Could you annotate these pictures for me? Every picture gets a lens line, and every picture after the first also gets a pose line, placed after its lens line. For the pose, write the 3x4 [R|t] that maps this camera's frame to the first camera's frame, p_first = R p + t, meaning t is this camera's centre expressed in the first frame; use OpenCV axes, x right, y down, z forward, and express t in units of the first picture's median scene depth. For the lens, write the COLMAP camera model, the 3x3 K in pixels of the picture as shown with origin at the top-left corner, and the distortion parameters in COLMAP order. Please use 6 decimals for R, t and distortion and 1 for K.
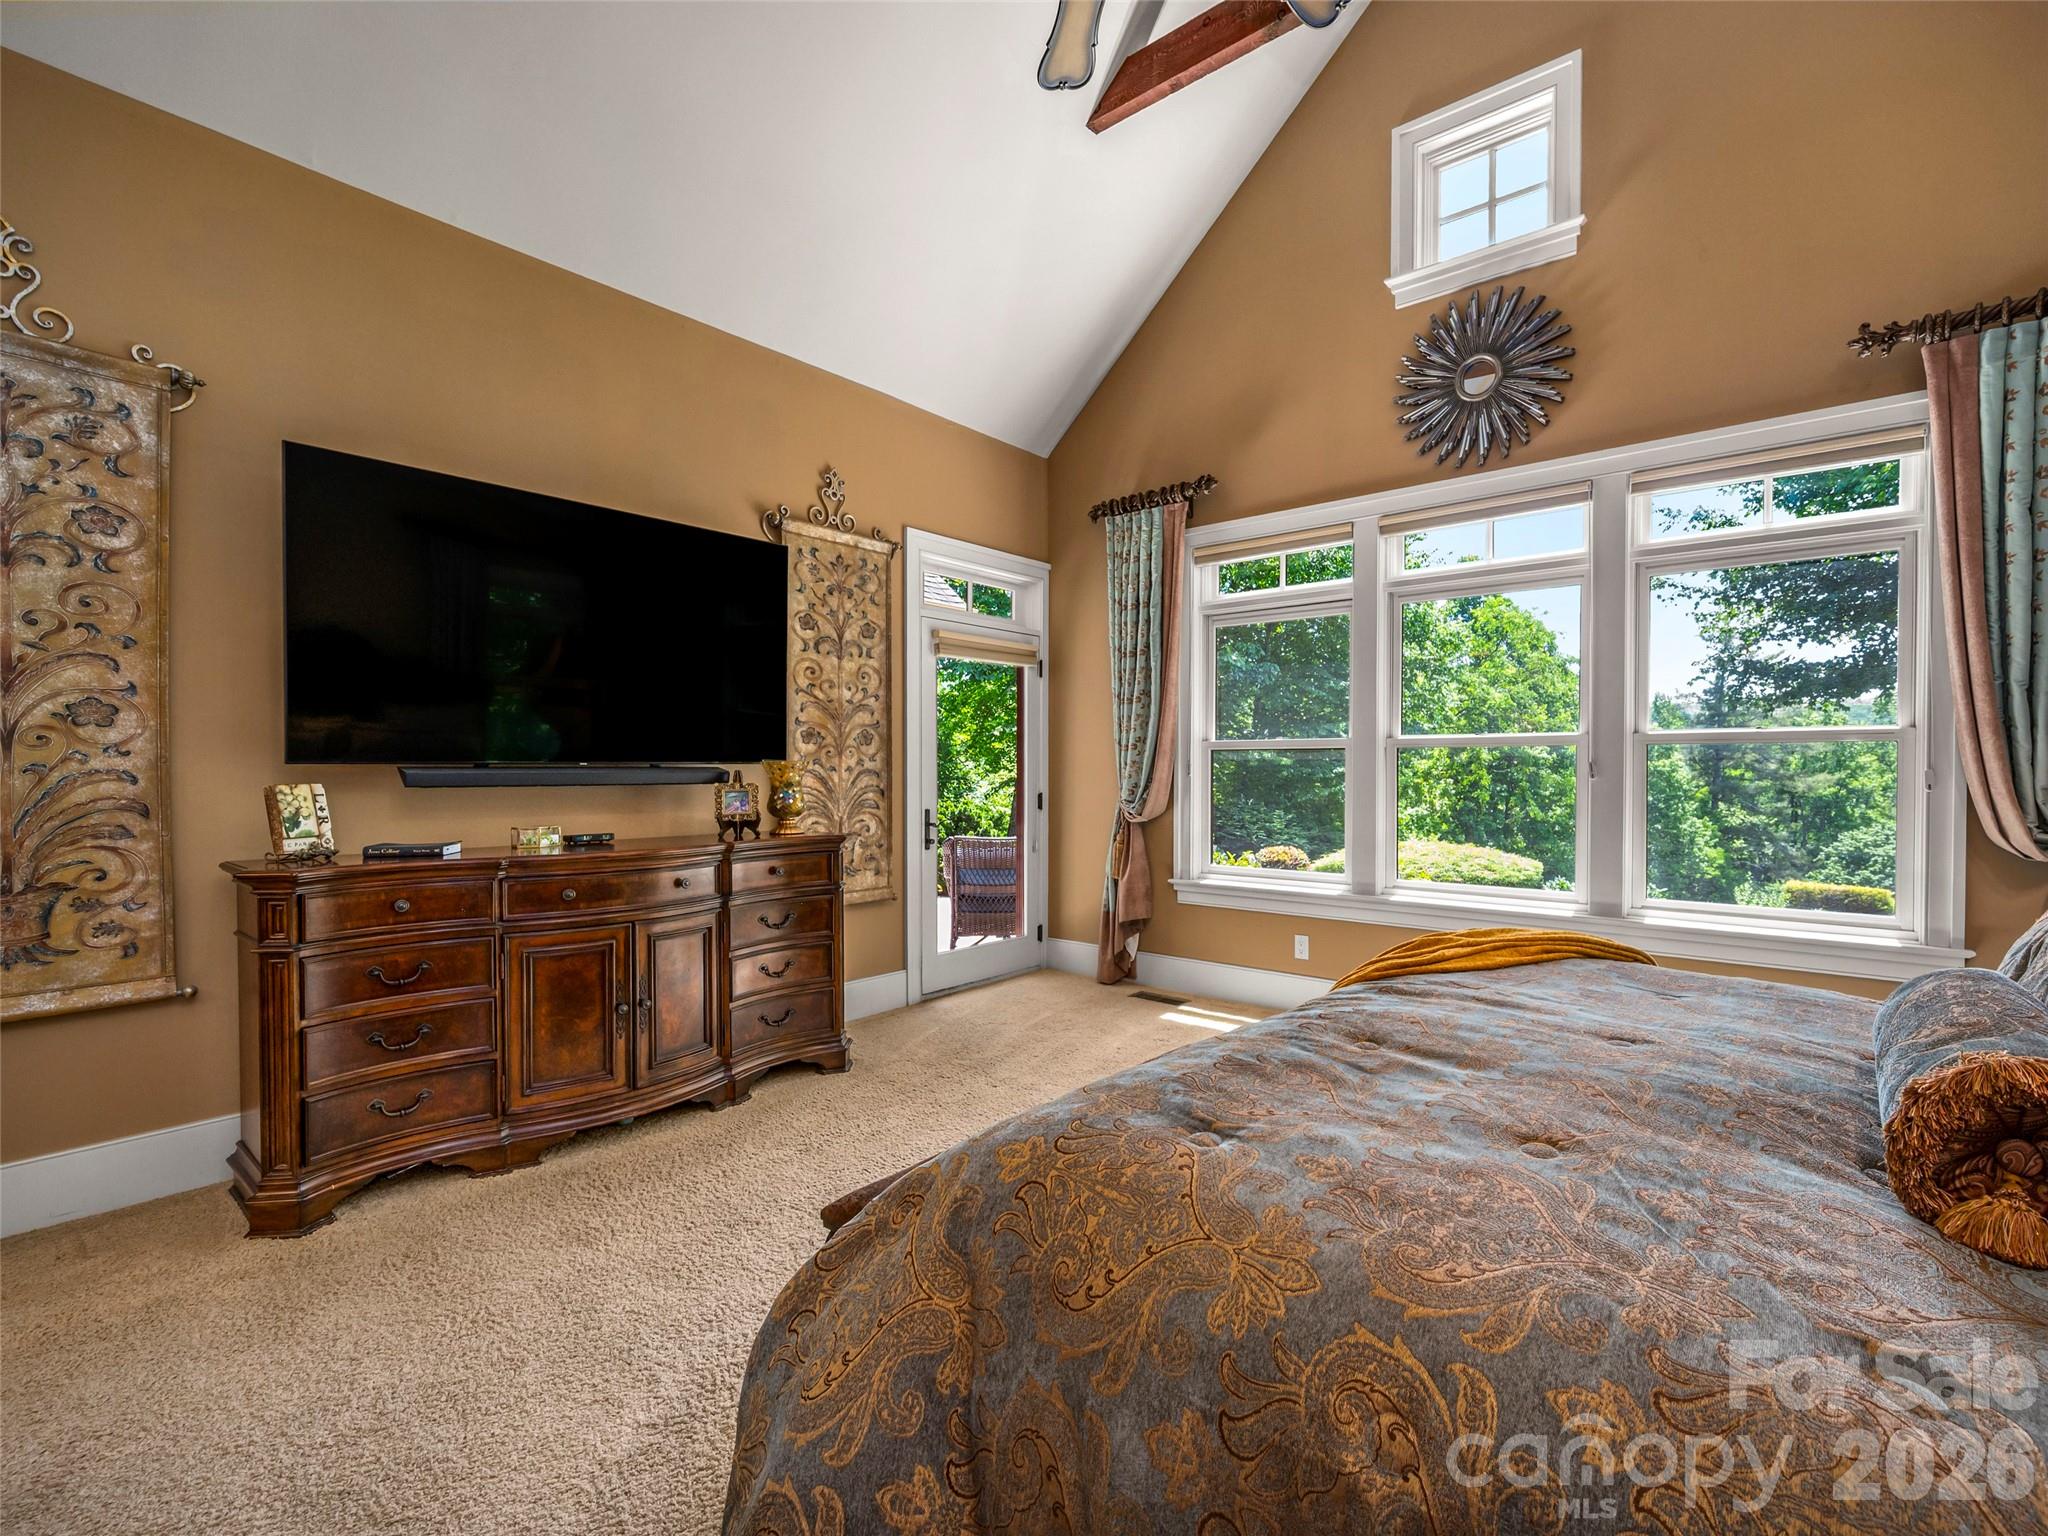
lens RADIAL K [[929.8, 0, 1024.0], [0, 929.8, 768.0], [0, 0, 1]] dist [0.000759, 0.000318]
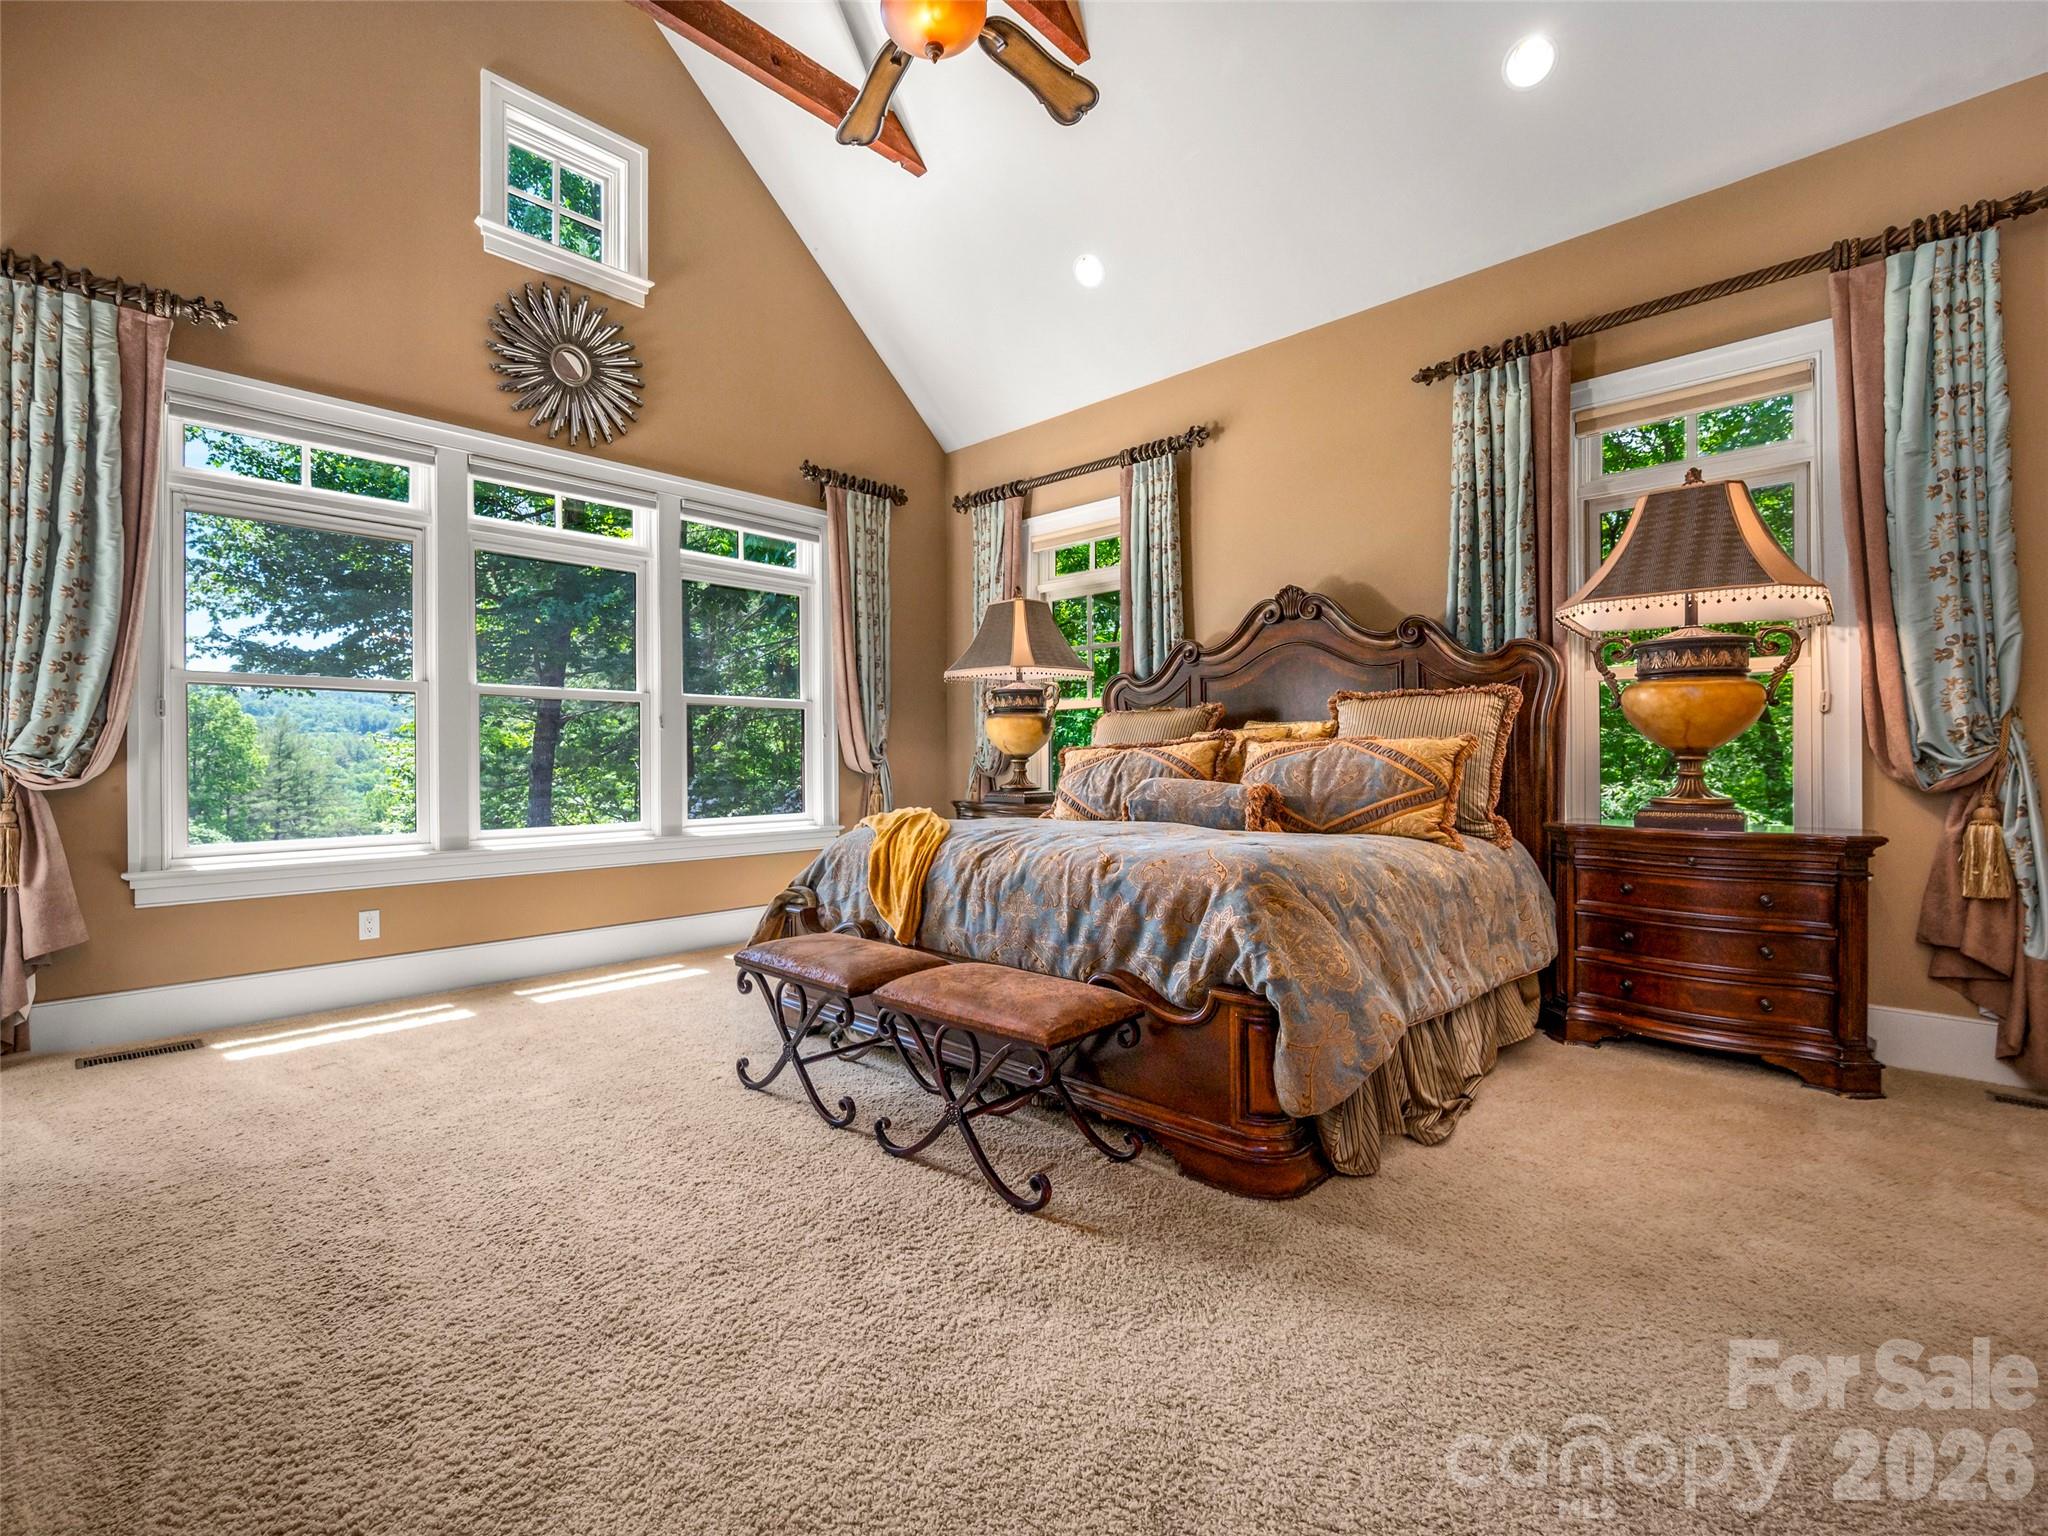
lens RADIAL K [[929.8, 0, 1024.0], [0, 929.8, 768.0], [0, 0, 1]] dist [0.000759, 0.000318]
pose [[0.018185, -0.013493, 0.999744, -0.497382], [0.012516, 0.999834, 0.013267, 0.043998], [-0.999756, 0.012272, 0.018350, 0.352519]]
